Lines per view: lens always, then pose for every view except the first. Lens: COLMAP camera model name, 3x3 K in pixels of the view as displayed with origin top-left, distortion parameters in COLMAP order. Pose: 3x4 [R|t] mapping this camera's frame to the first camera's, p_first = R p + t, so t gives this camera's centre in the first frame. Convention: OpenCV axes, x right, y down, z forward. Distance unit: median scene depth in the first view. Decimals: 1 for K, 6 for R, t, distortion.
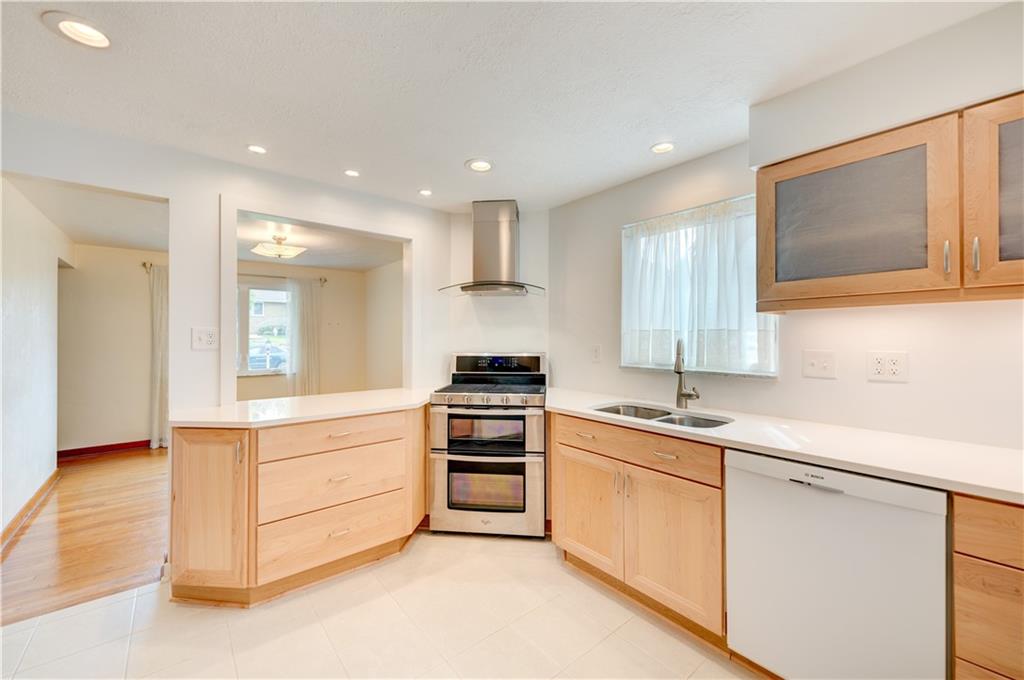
lens RADIAL K [[410.6, 0, 510.1], [0, 410.6, 339.8], [0, 0, 1]] dist [0.014042, -0.001360]
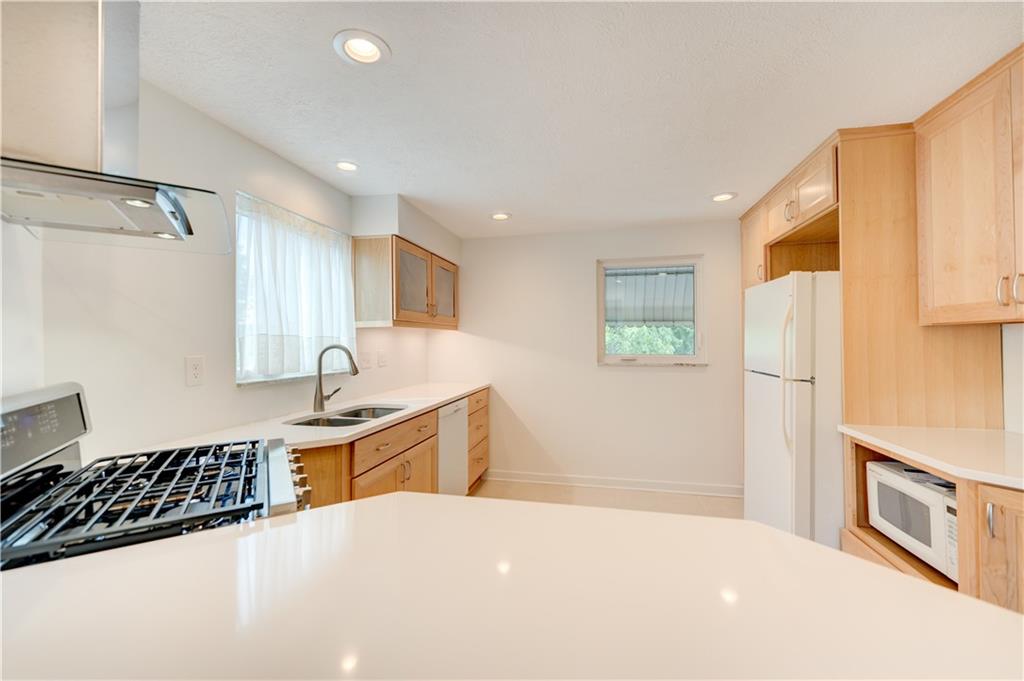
lens RADIAL K [[410.6, 0, 507.5], [0, 410.6, 337.1], [0, 0, 1]] dist [0.014042, -0.001360]
pose [[-0.602302, 0.011042, 0.798192, -0.590018], [0.011260, 0.999922, -0.005336, -0.009517], [-0.798189, 0.005773, -0.602379, 1.058384]]
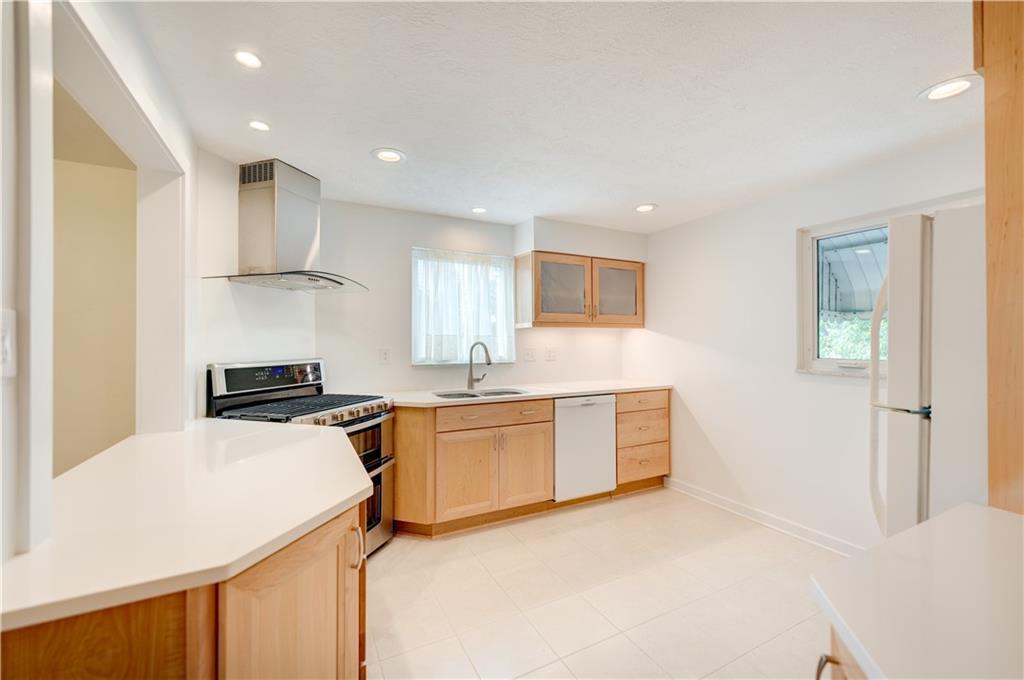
lens RADIAL K [[410.6, 0, 507.6], [0, 410.6, 337.1], [0, 0, 1]] dist [0.014042, -0.001360]
pose [[0.216858, 0.007864, 0.976172, -0.823084], [0.008147, 0.999918, -0.009865, -0.002841], [-0.976169, 0.010093, 0.216776, 0.475140]]
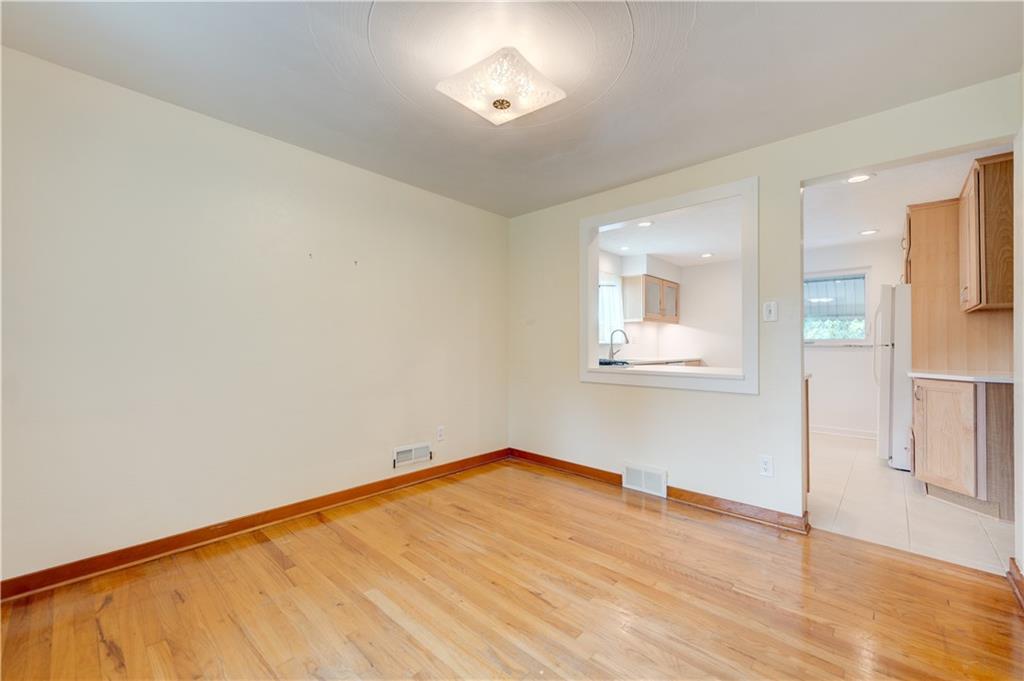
lens RADIAL K [[410.6, 0, 508.5], [0, 410.6, 341.3], [0, 0, 1]] dist [0.014042, -0.001360]
pose [[-0.132632, 0.006247, 0.991146, -1.507600], [0.003170, 0.999978, -0.005878, 0.062791], [-0.991160, 0.002362, -0.132649, 1.589718]]
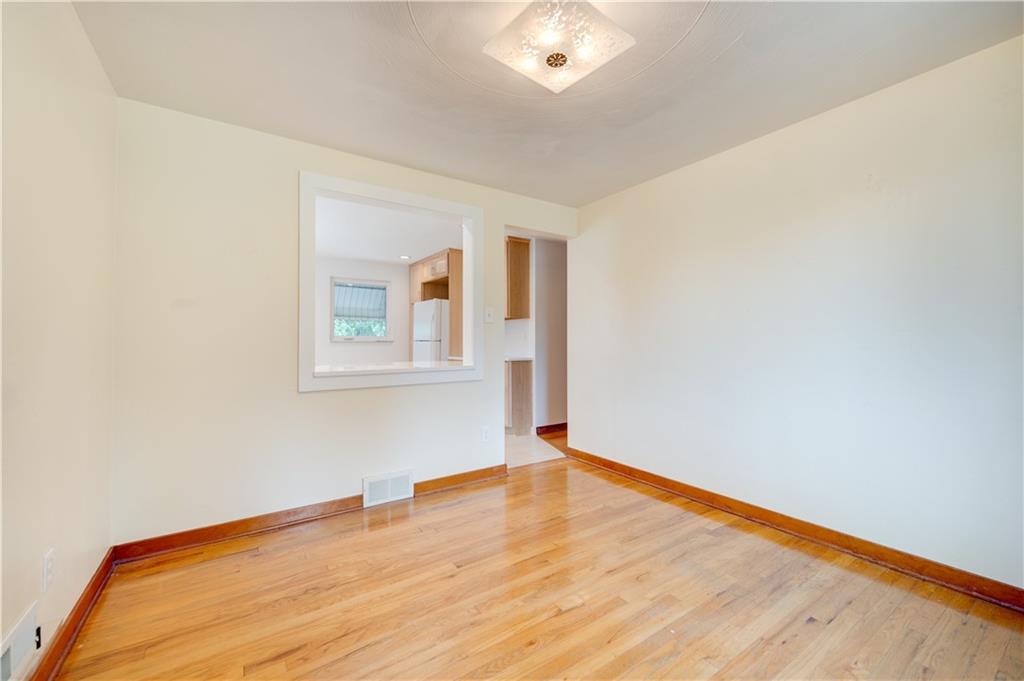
lens RADIAL K [[410.6, 0, 514.4], [0, 410.6, 331.9], [0, 0, 1]] dist [0.014042, -0.001360]
pose [[-0.996447, 0.002753, 0.084174, -0.837352], [0.001289, 0.999847, -0.017448, 0.063992], [-0.084209, -0.017278, -0.996298, 2.077511]]
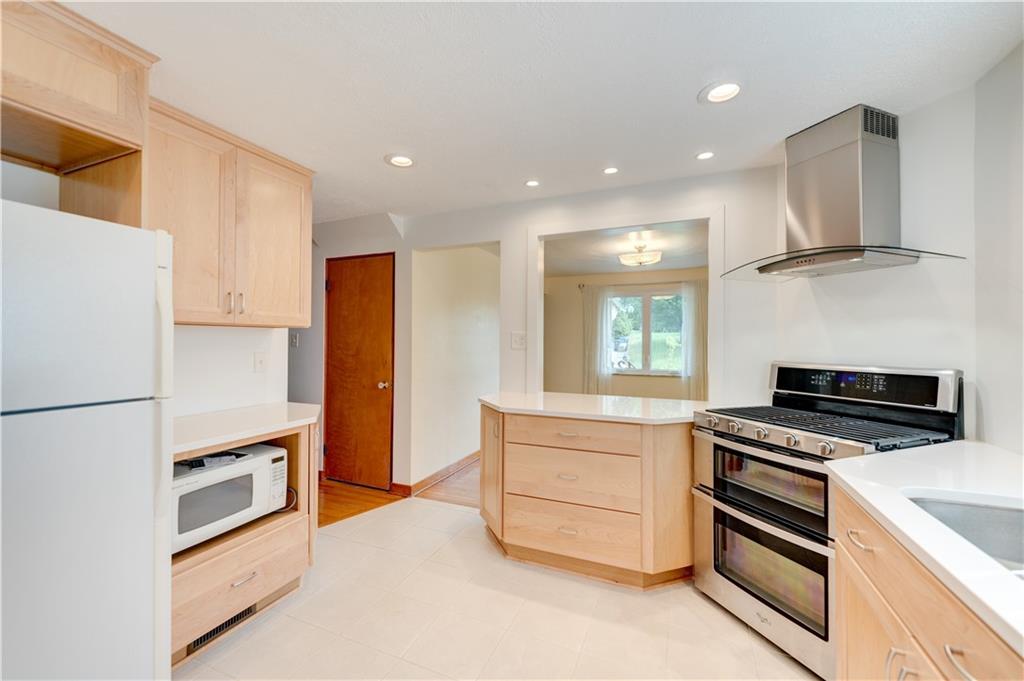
lens RADIAL K [[410.6, 0, 497.5], [0, 410.6, 339.5], [0, 0, 1]] dist [0.014042, -0.001360]
pose [[0.438306, -0.003009, -0.898821, 0.347401], [-0.005032, 0.999971, -0.005801, -0.000188], [0.898812, 0.007066, 0.438278, 0.315919]]
